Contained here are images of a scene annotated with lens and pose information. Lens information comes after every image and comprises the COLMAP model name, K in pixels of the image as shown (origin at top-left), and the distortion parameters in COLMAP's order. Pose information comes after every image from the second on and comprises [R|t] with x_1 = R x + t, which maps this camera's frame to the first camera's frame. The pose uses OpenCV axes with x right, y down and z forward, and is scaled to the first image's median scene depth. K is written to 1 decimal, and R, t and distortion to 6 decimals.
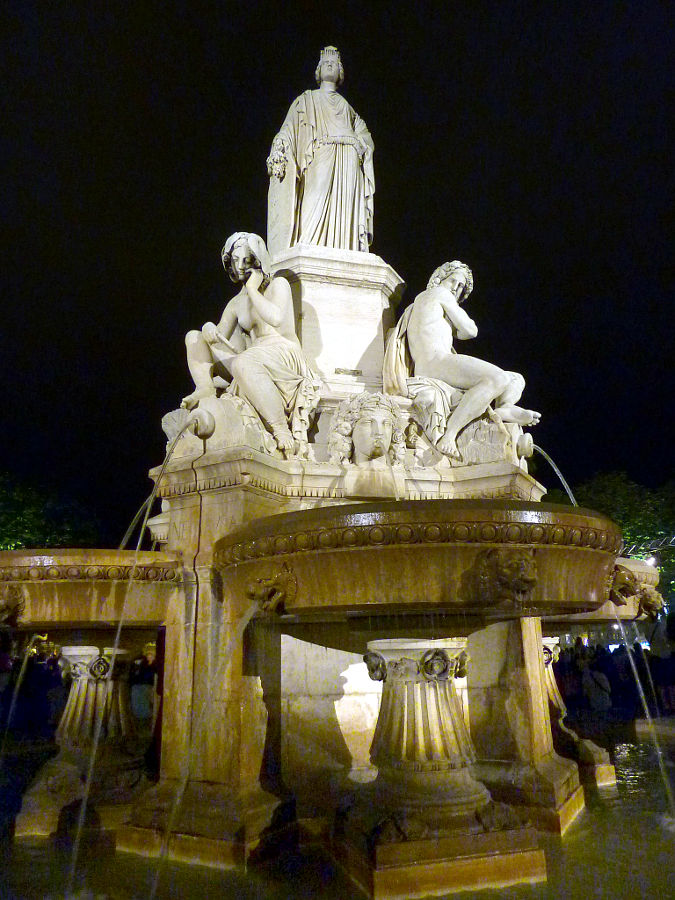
lens RADIAL K [[668.3, 0, 337.5], [0, 668.3, 450.0], [0, 0, 1]] dist [-0.022279, -0.015192]
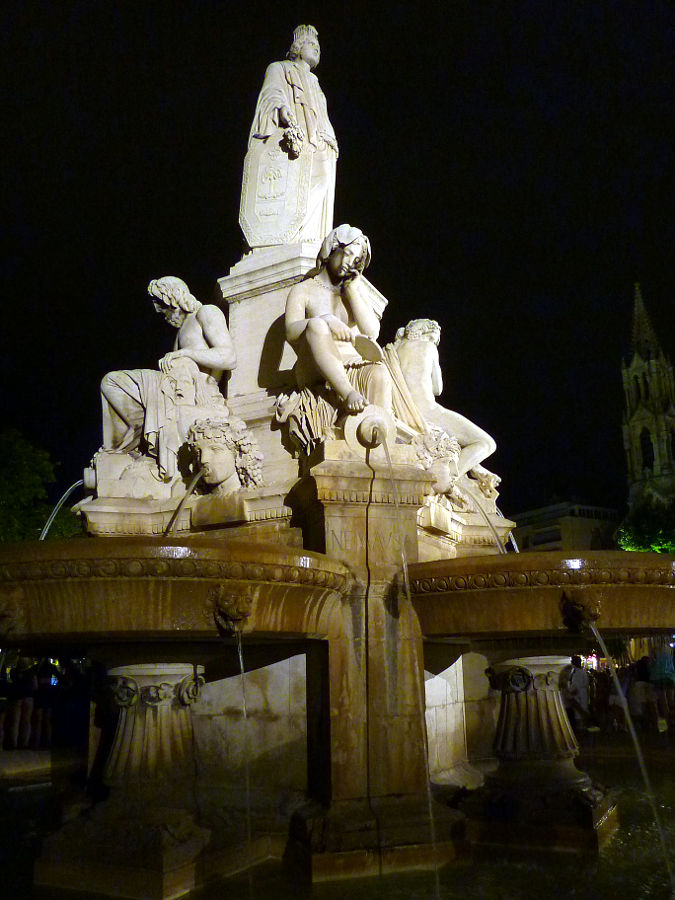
lens RADIAL K [[750.0, 0, 342.3], [0, 750.0, 505.2], [0, 0, 1]] dist [0.002554, -0.100301]
pose [[0.687858, 0.159766, 0.708044, -1.031977], [-0.197918, 0.979795, -0.028809, 0.108672], [-0.698341, -0.120318, 0.705580, 0.282097]]
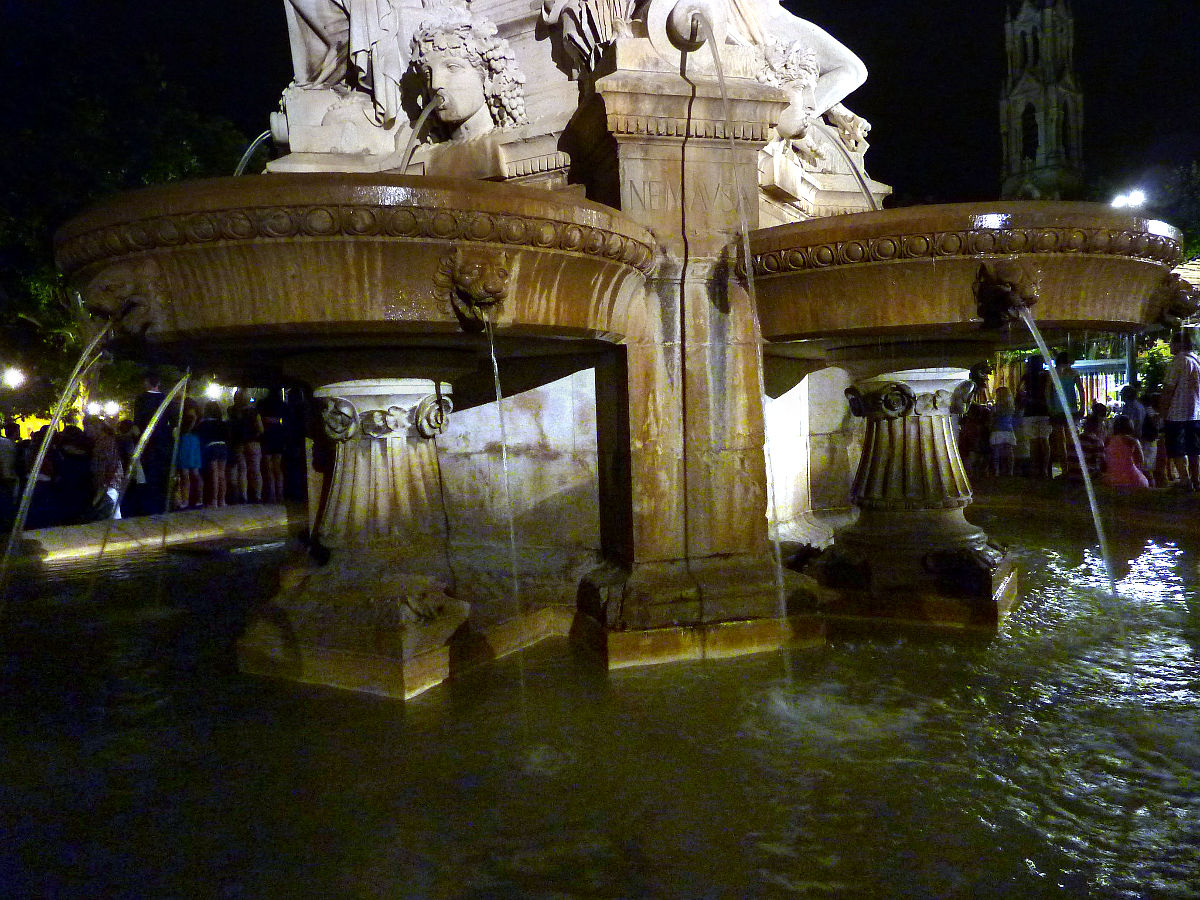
lens RADIAL K [[891.0, 0, 600.0], [0, 891.0, 450.0], [0, 0, 1]] dist [-0.022279, -0.015192]
pose [[0.720321, -0.031279, 0.692935, -0.887687], [-0.179512, 0.956543, 0.229785, 0.172613], [-0.670010, -0.289909, 0.683403, 0.415495]]
